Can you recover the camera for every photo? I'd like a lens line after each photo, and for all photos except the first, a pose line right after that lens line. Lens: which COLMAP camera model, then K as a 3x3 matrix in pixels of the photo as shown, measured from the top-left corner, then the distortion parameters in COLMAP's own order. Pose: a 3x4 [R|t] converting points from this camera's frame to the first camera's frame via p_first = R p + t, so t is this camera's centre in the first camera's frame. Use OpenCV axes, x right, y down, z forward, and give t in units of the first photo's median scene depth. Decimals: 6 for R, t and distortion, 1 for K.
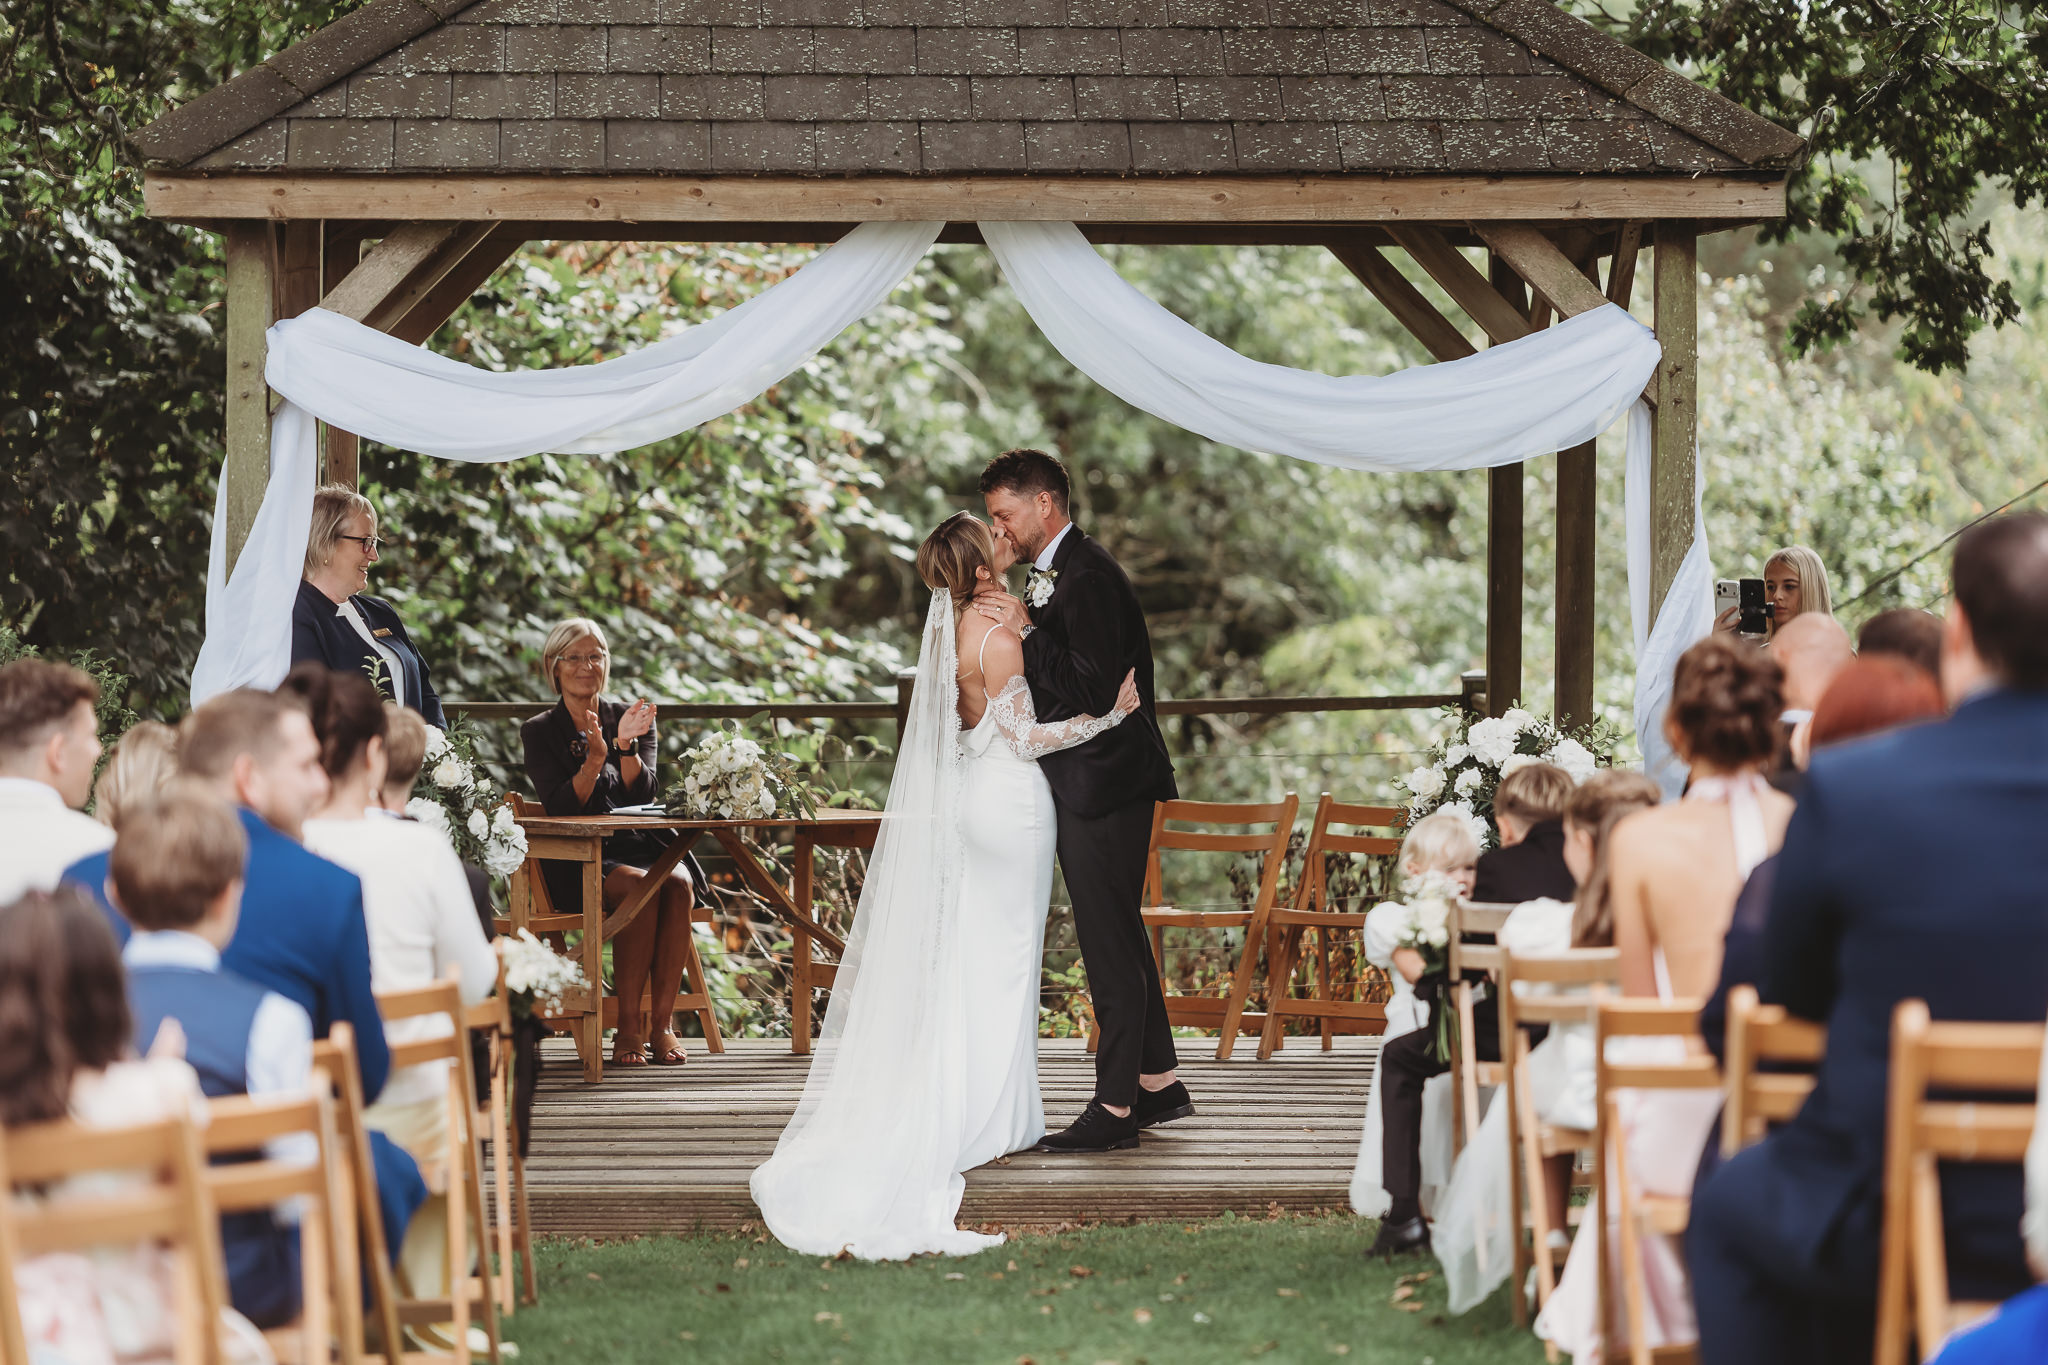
lens RADIAL K [[4984.9, 0, 1023.8], [0, 4984.9, 681.5], [0, 0, 1]] dist [-0.134303, 0.000000]
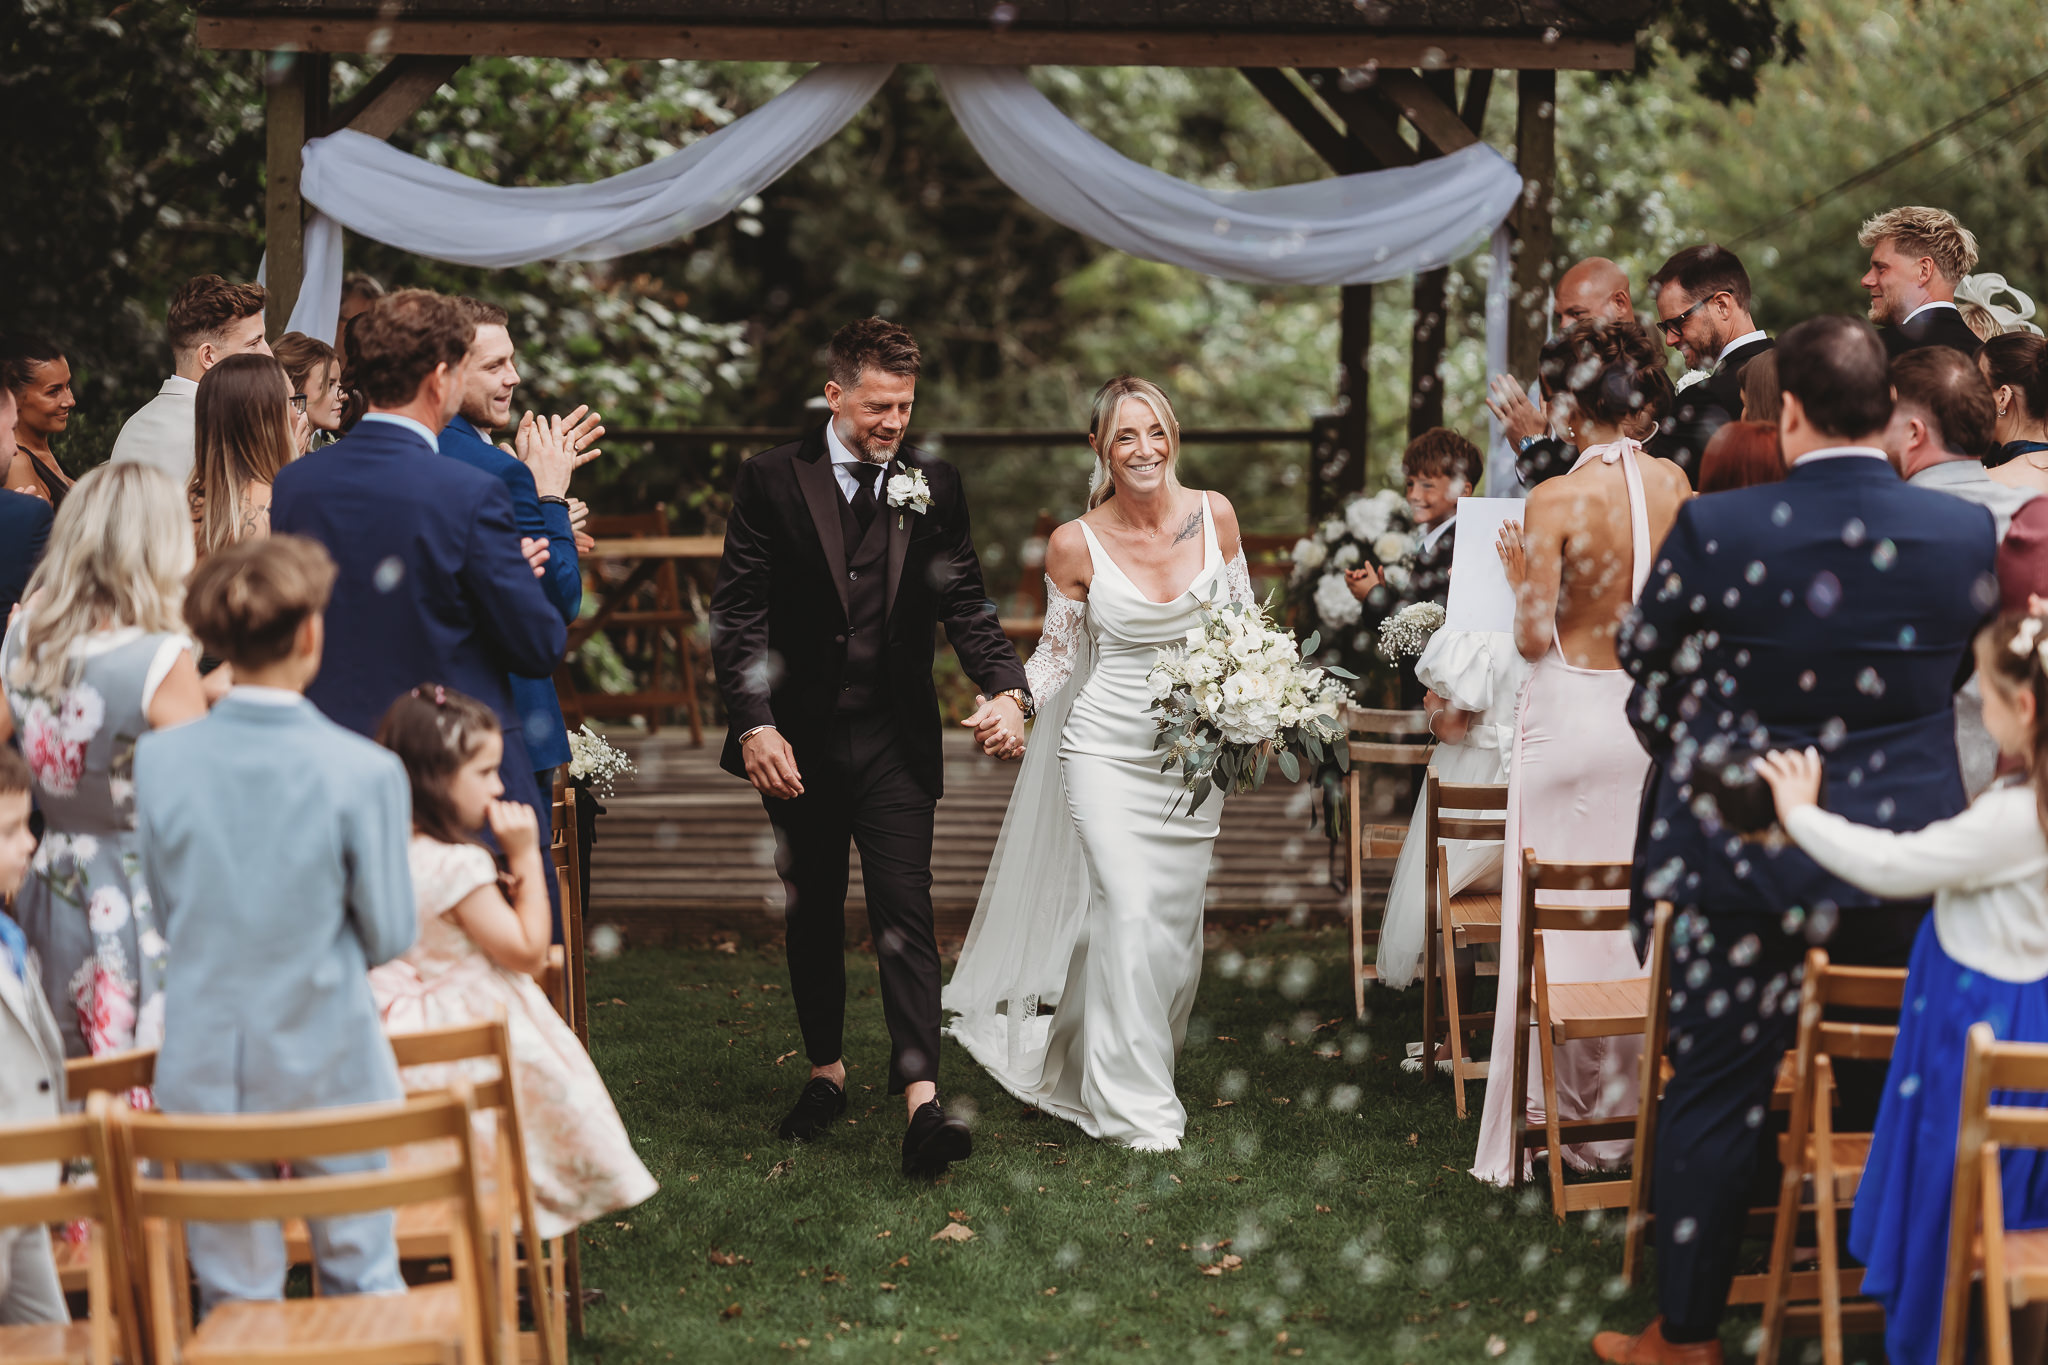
lens RADIAL K [[4984.9, 0, 1023.4], [0, 4984.9, 684.1], [0, 0, 1]] dist [-0.134303, 0.000000]
pose [[0.998301, 0.012575, 0.056887, -0.049738], [-0.017770, 0.995624, 0.091750, -0.054481], [-0.055484, -0.092605, 0.994156, -0.138491]]
